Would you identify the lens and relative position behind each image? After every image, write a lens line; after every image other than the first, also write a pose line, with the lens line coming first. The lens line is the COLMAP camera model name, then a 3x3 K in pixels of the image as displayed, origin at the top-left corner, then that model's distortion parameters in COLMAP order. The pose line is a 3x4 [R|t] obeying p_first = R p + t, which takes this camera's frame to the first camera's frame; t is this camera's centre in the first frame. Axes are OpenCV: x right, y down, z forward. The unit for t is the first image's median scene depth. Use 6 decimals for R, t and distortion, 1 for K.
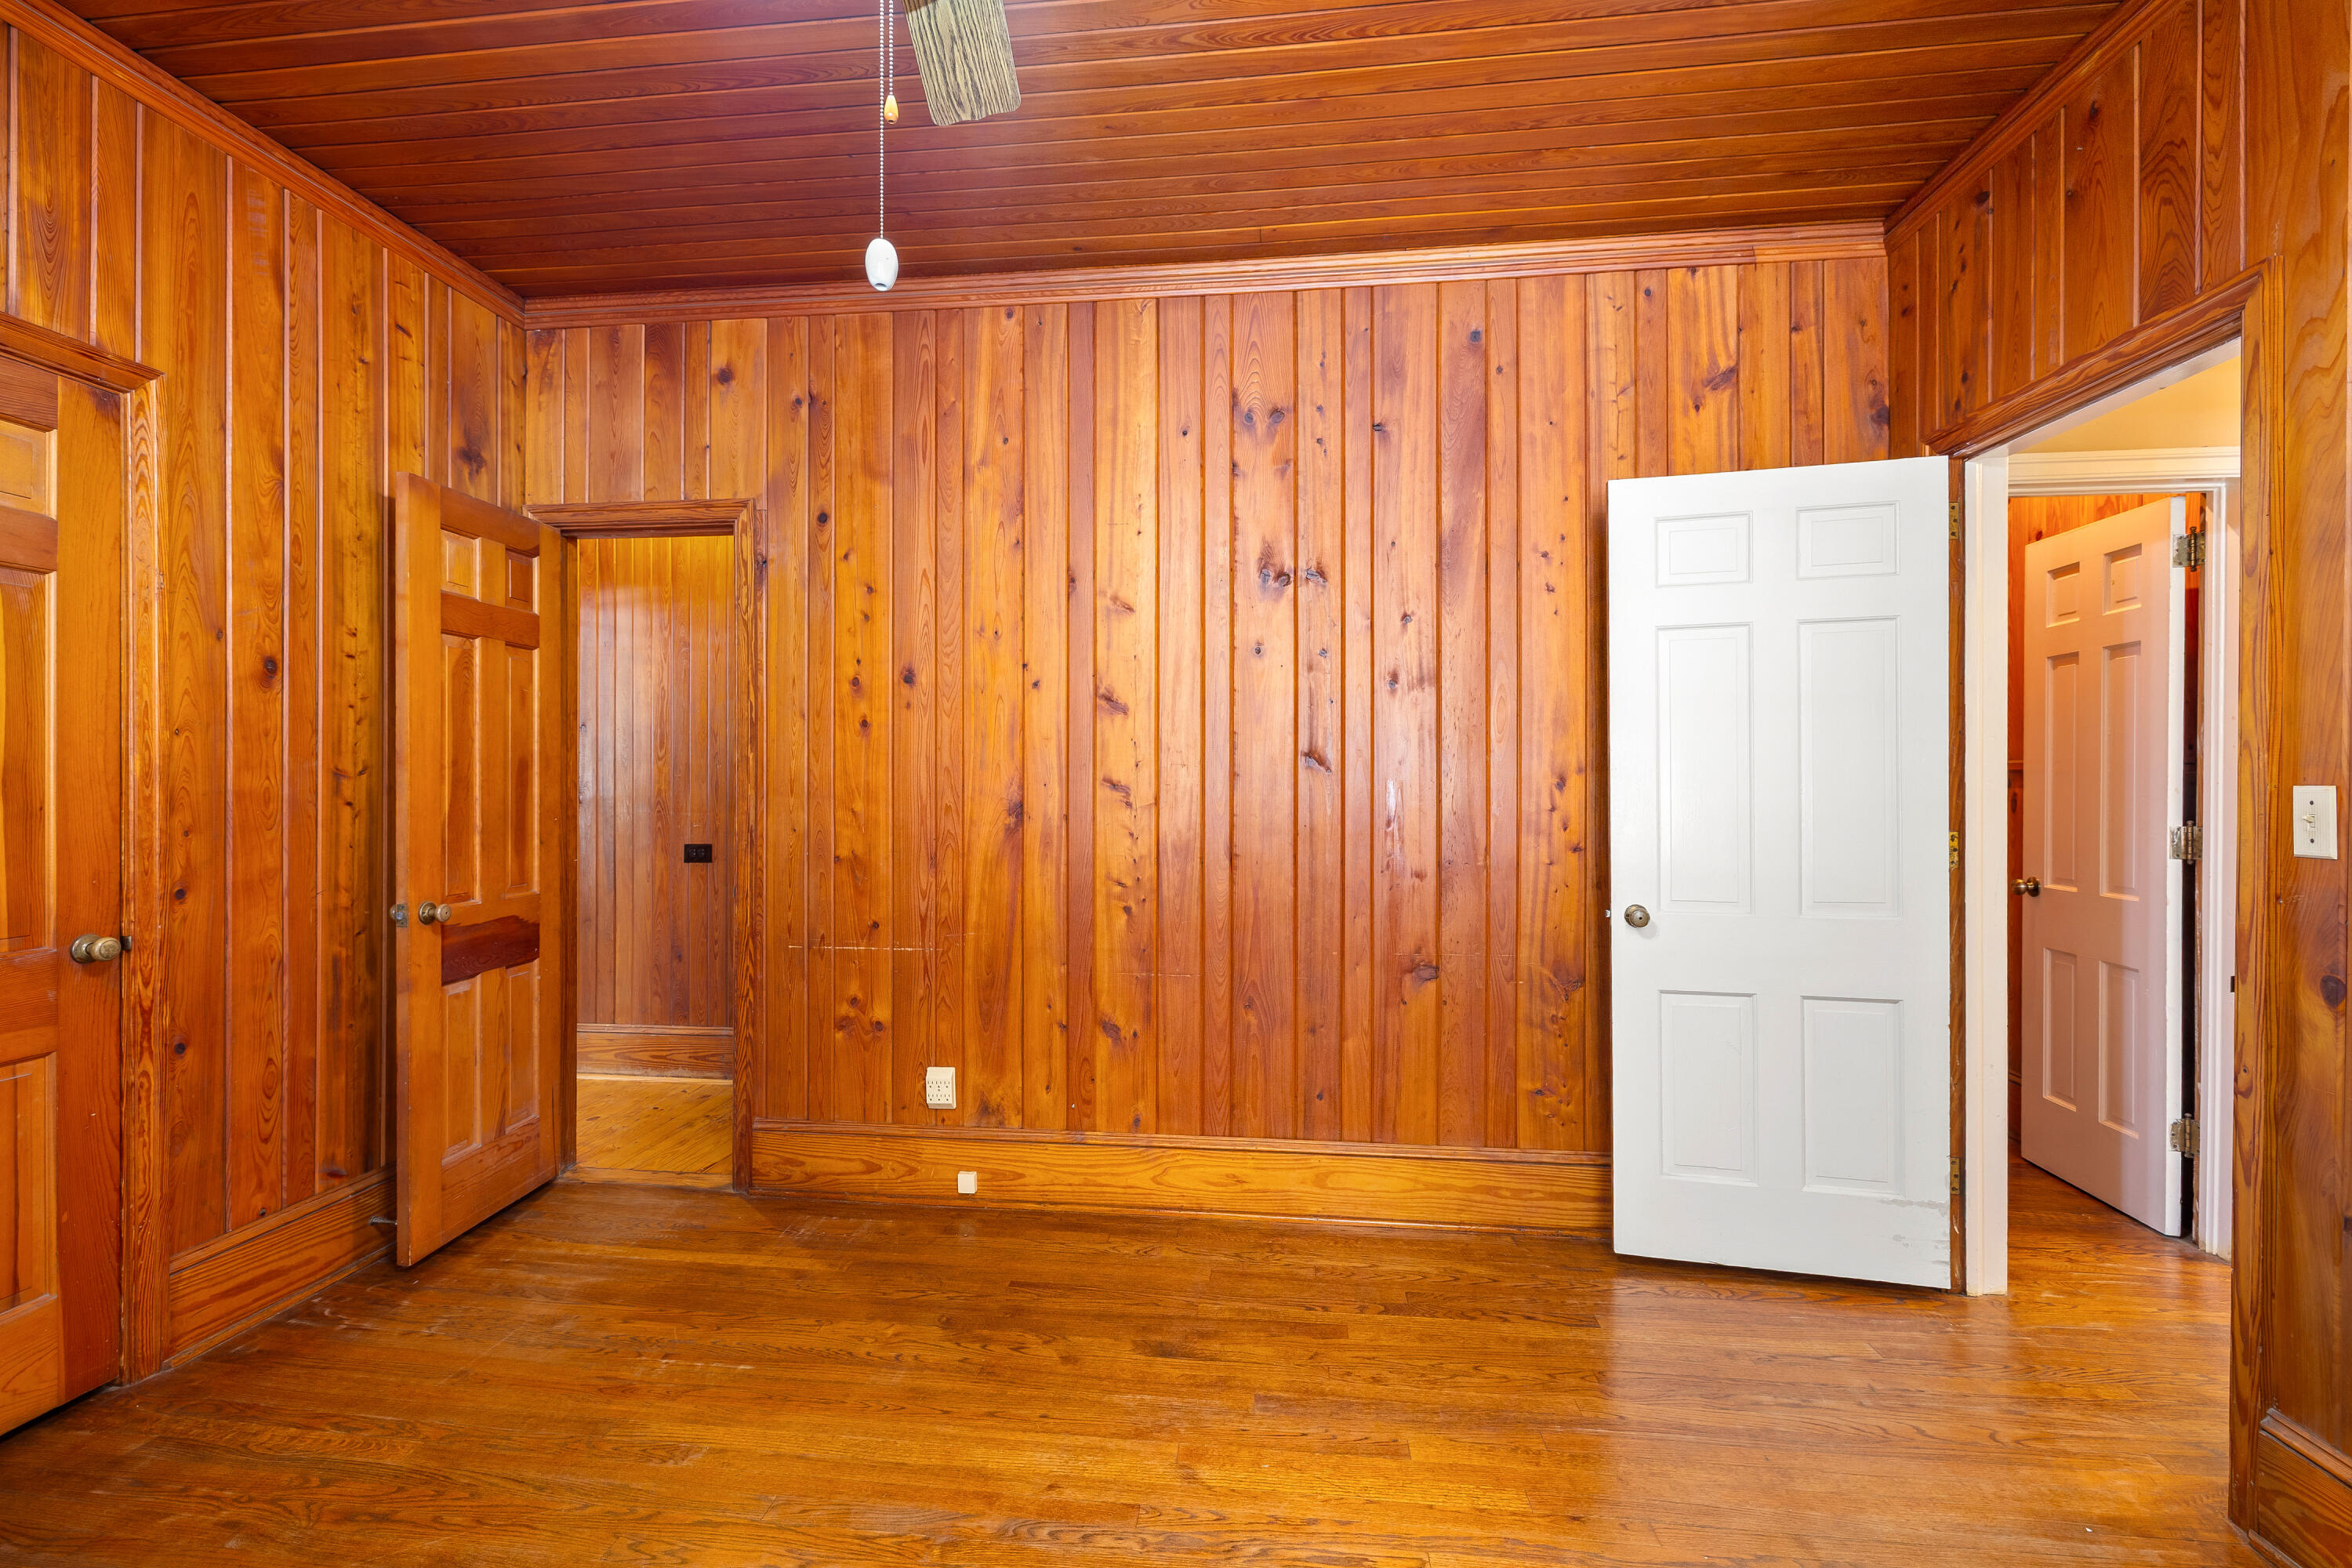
lens RADIAL K [[1006.2, 0, 1176.0], [0, 1006.2, 784.0], [0, 0, 1]] dist [0.000191, -0.000447]
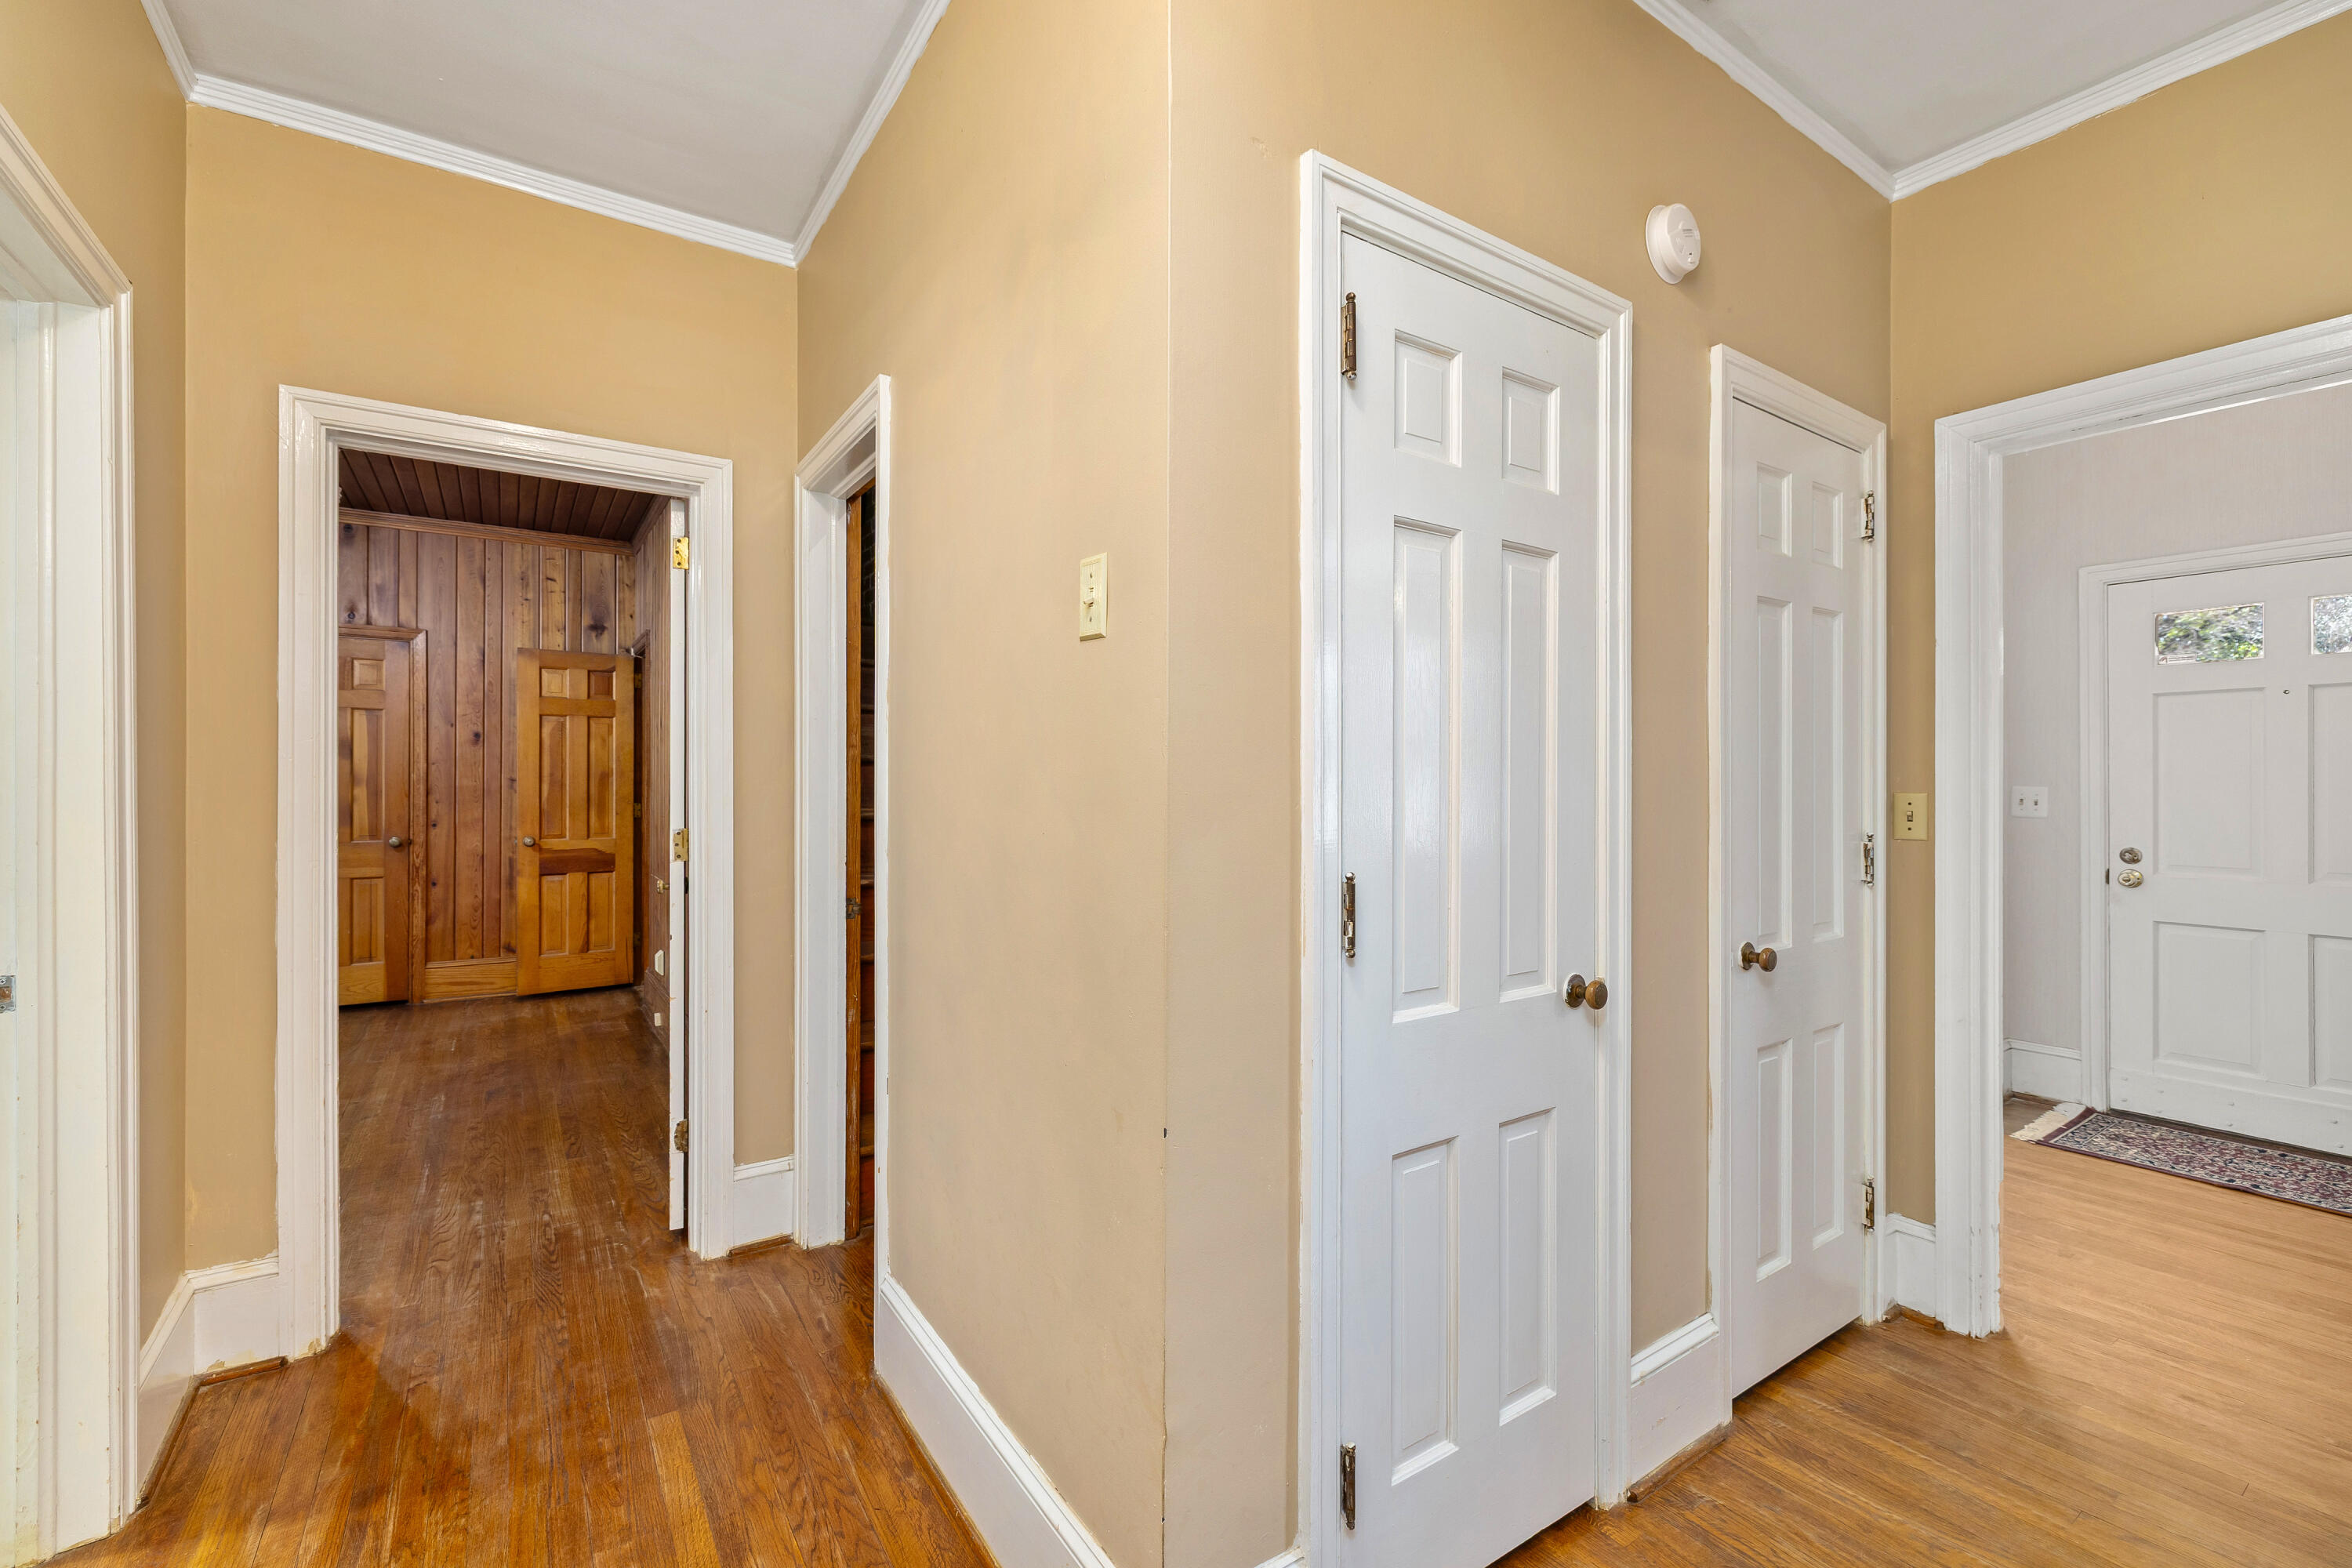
lens RADIAL K [[1006.2, 0, 1176.0], [0, 1006.2, 784.0], [0, 0, 1]] dist [0.000191, -0.000447]
pose [[0.642477, 0.000140, -0.766305, 2.133528], [-0.007553, 0.999953, -0.006150, 0.002414], [0.766268, 0.009740, 0.642448, 0.748218]]
